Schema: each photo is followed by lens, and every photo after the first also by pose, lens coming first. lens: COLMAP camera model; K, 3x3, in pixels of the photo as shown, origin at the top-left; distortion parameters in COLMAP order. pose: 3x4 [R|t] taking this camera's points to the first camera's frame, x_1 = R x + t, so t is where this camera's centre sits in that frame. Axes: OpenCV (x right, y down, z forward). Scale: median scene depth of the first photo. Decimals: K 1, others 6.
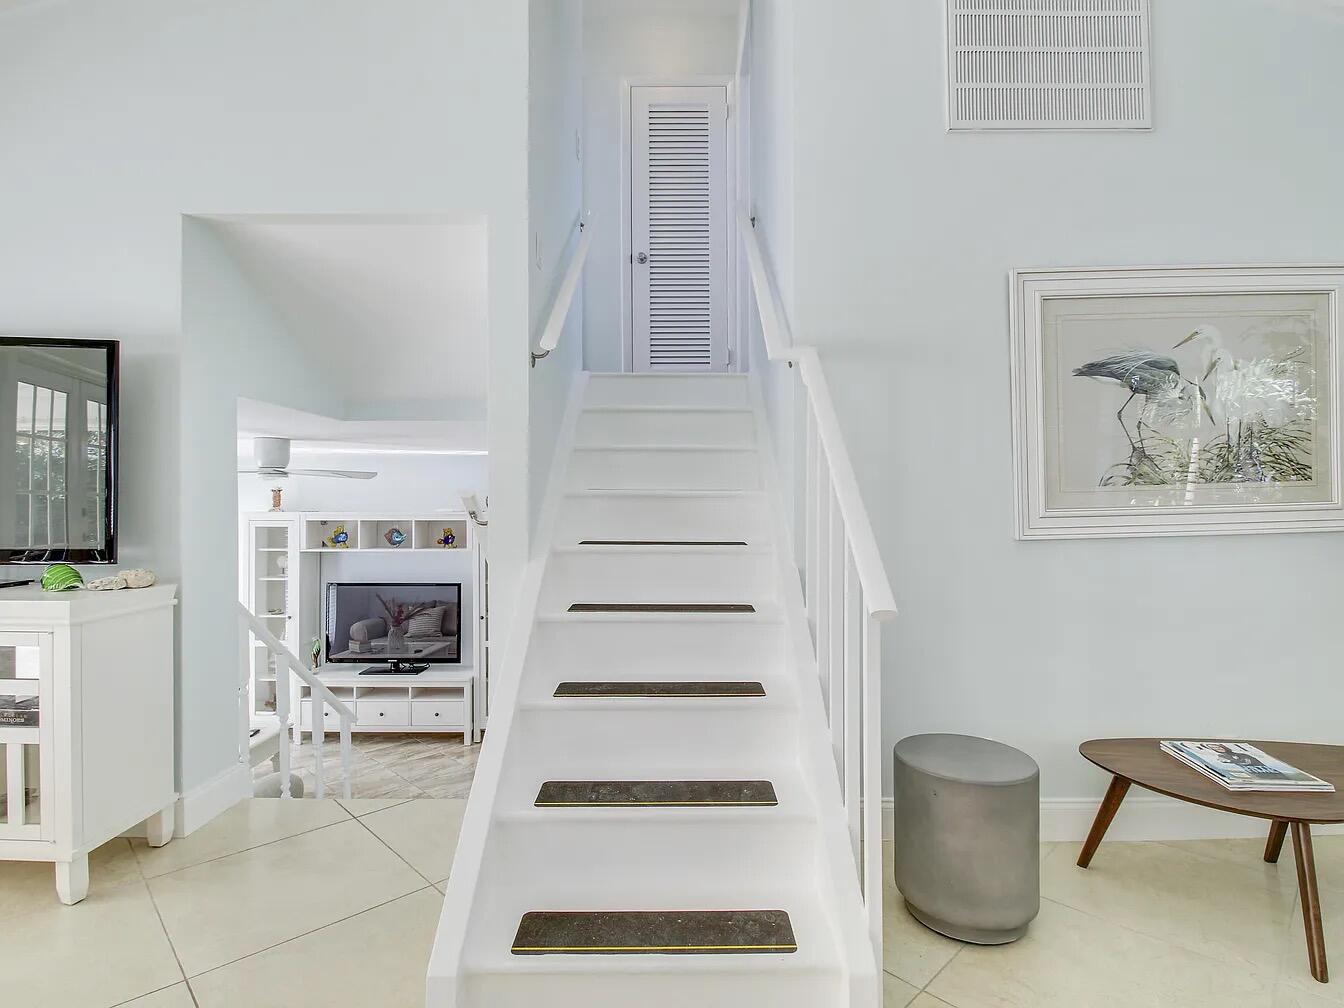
lens RADIAL K [[705.9, 0, 678.6], [0, 705.9, 493.3], [0, 0, 1]] dist [0.002254, -0.000208]
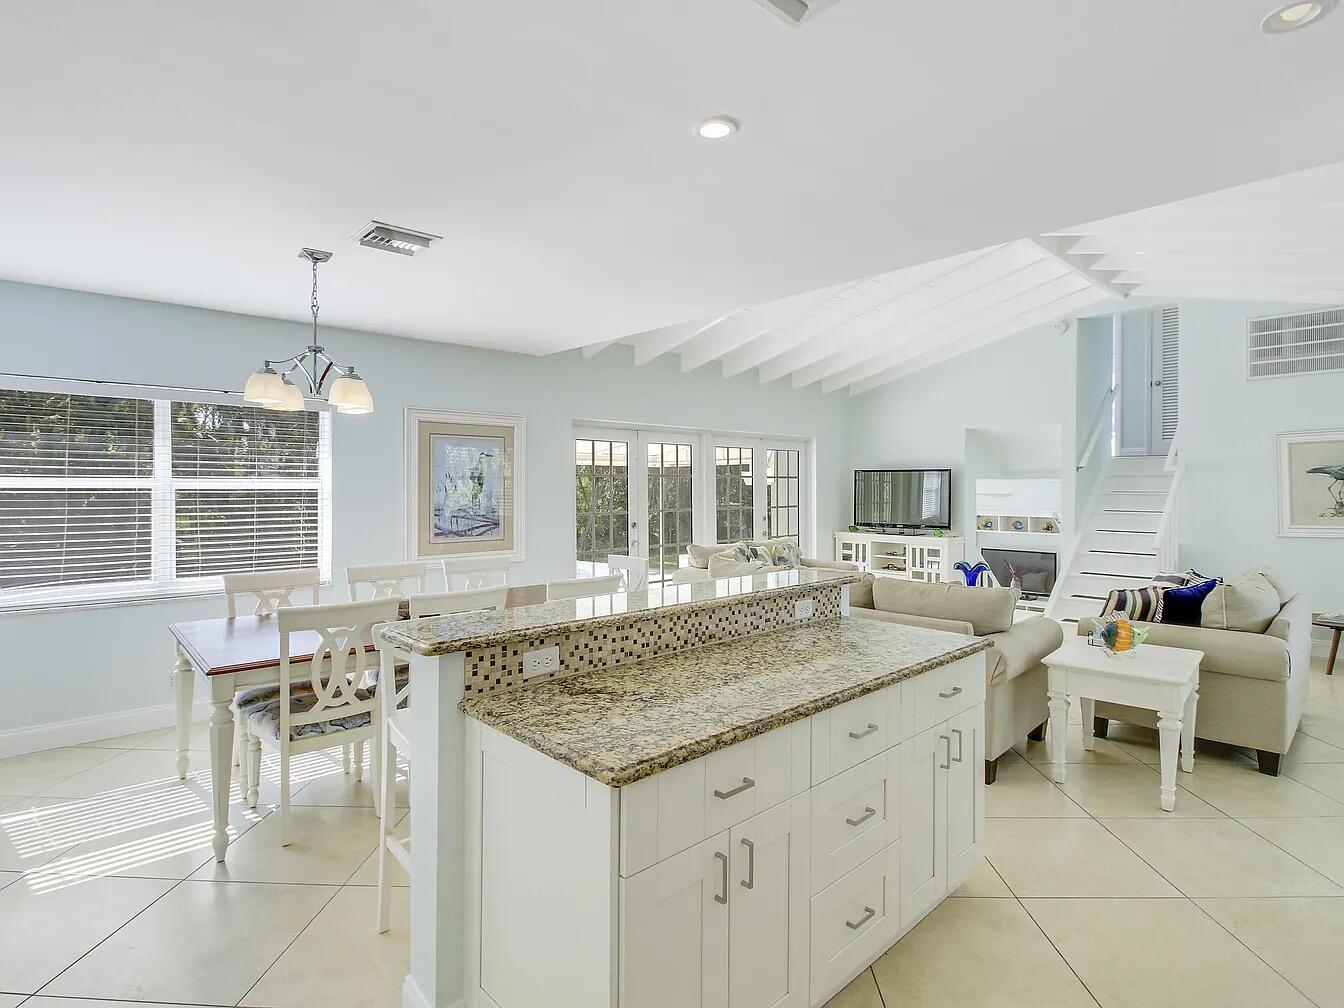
lens RADIAL K [[705.9, 0, 678.6], [0, 705.9, 493.3], [0, 0, 1]] dist [0.002254, -0.000208]
pose [[0.696343, 0.003791, -0.717699, 0.717521], [0.008772, 0.999866, 0.013793, -0.129897], [0.717656, -0.015900, 0.696216, -2.164353]]
